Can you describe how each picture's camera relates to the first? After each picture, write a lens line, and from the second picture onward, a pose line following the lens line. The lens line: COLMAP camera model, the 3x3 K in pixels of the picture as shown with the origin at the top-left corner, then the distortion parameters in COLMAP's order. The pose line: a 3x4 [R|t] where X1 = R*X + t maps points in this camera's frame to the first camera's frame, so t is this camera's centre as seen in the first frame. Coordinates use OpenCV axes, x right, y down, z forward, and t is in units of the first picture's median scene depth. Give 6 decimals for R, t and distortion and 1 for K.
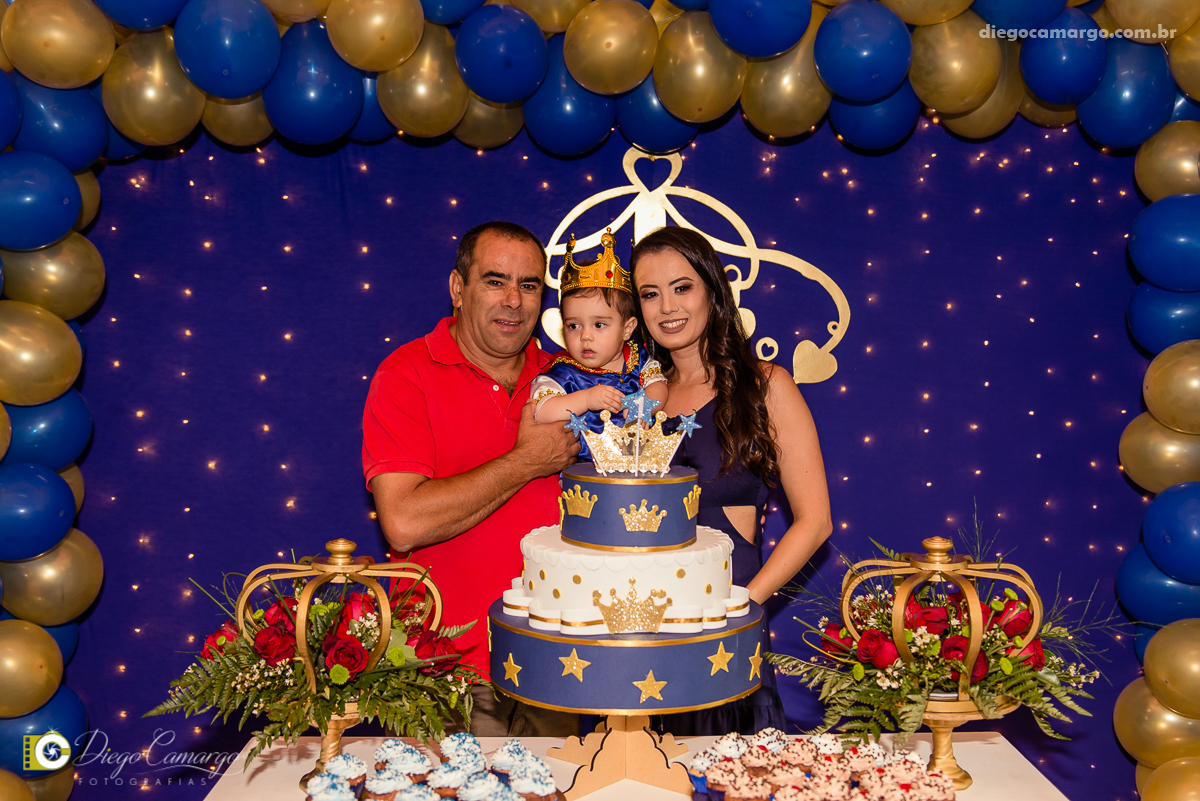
lens RADIAL K [[1377.1, 0, 609.8], [0, 1377.1, 352.4], [0, 0, 1]] dist [-0.009574, 0.000000]
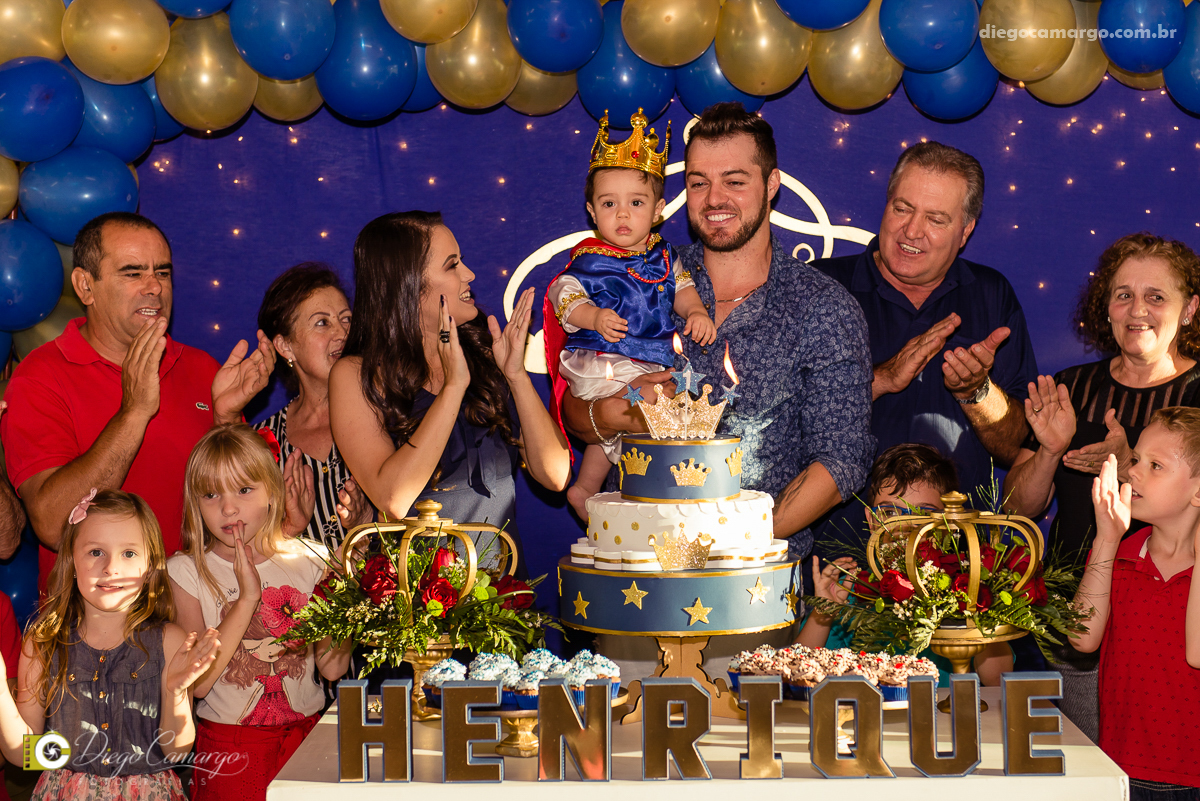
lens RADIAL K [[2433.8, 0, 642.0], [0, 2433.8, 352.7], [0, 0, 1]] dist [0.019389, 0.000000]
pose [[0.999494, -0.015088, -0.028018, 0.038593], [0.014898, 0.999865, -0.006992, 0.029064], [0.028119, 0.006571, 0.999583, -0.972453]]
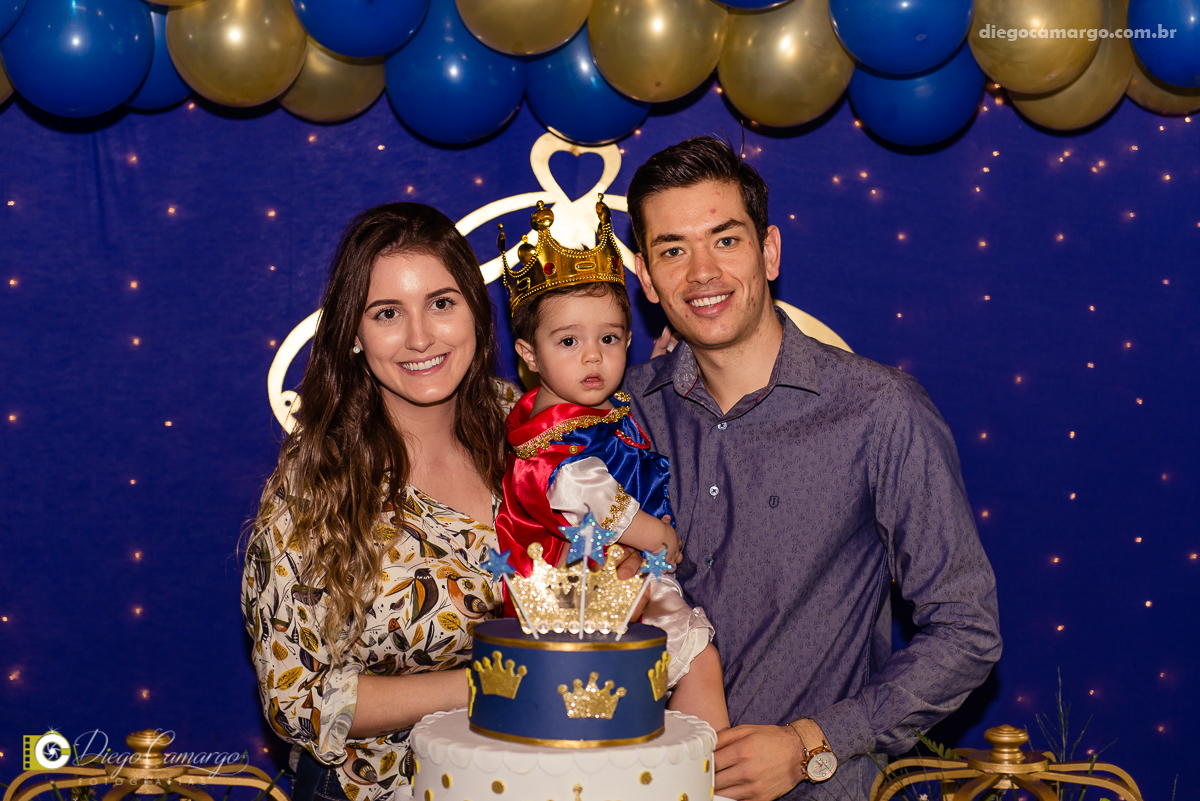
lens RADIAL K [[2298.1, 0, 599.0], [0, 2298.1, 394.2], [0, 0, 1]] dist [0.010858, 0.000000]
pose [[0.997691, 0.007767, 0.067475, -0.048314], [-0.007100, 0.999924, -0.010120, -0.020942], [-0.067549, 0.009618, 0.997670, -0.153602]]
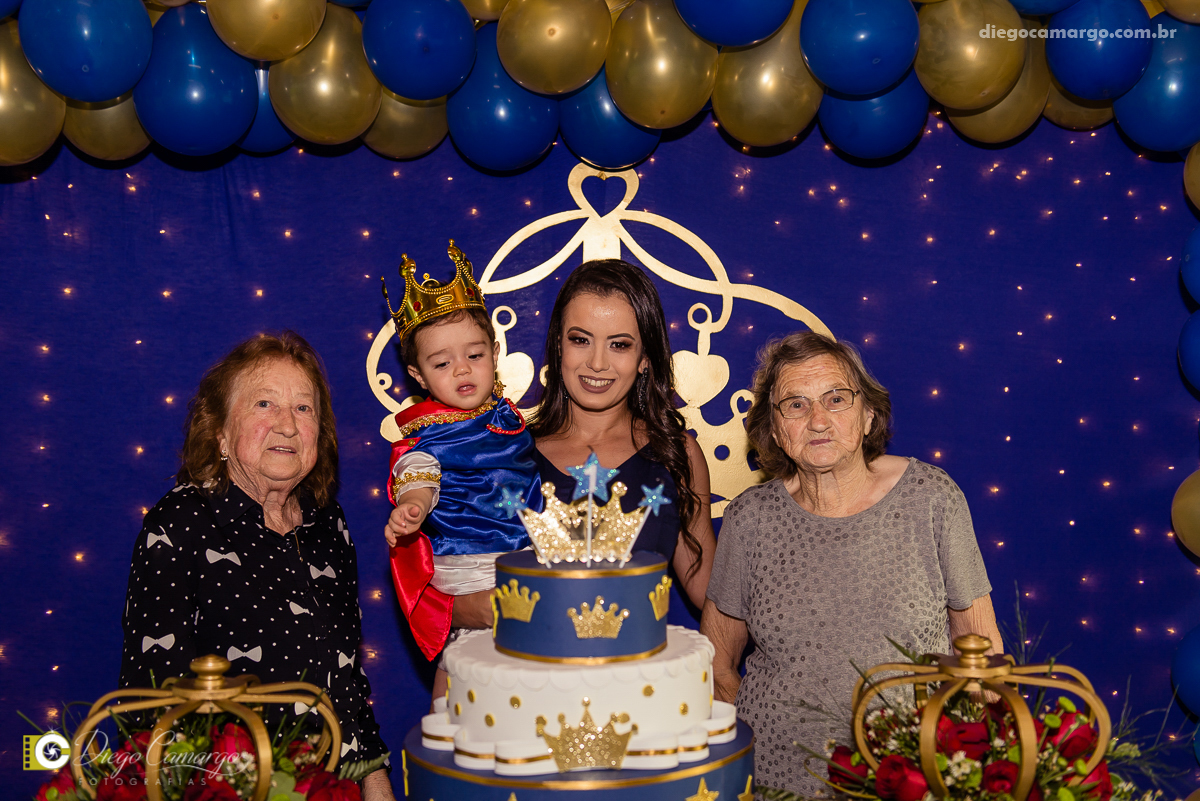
lens RADIAL K [[1501.3, 0, 597.9], [0, 1501.3, 408.7], [0, 0, 1]] dist [0.003541, 0.000000]
pose [[0.999530, -0.021521, 0.021846, 0.007321], [0.021571, 0.999765, -0.002056, 0.002019], [-0.021797, 0.002526, 0.999759, 0.138620]]
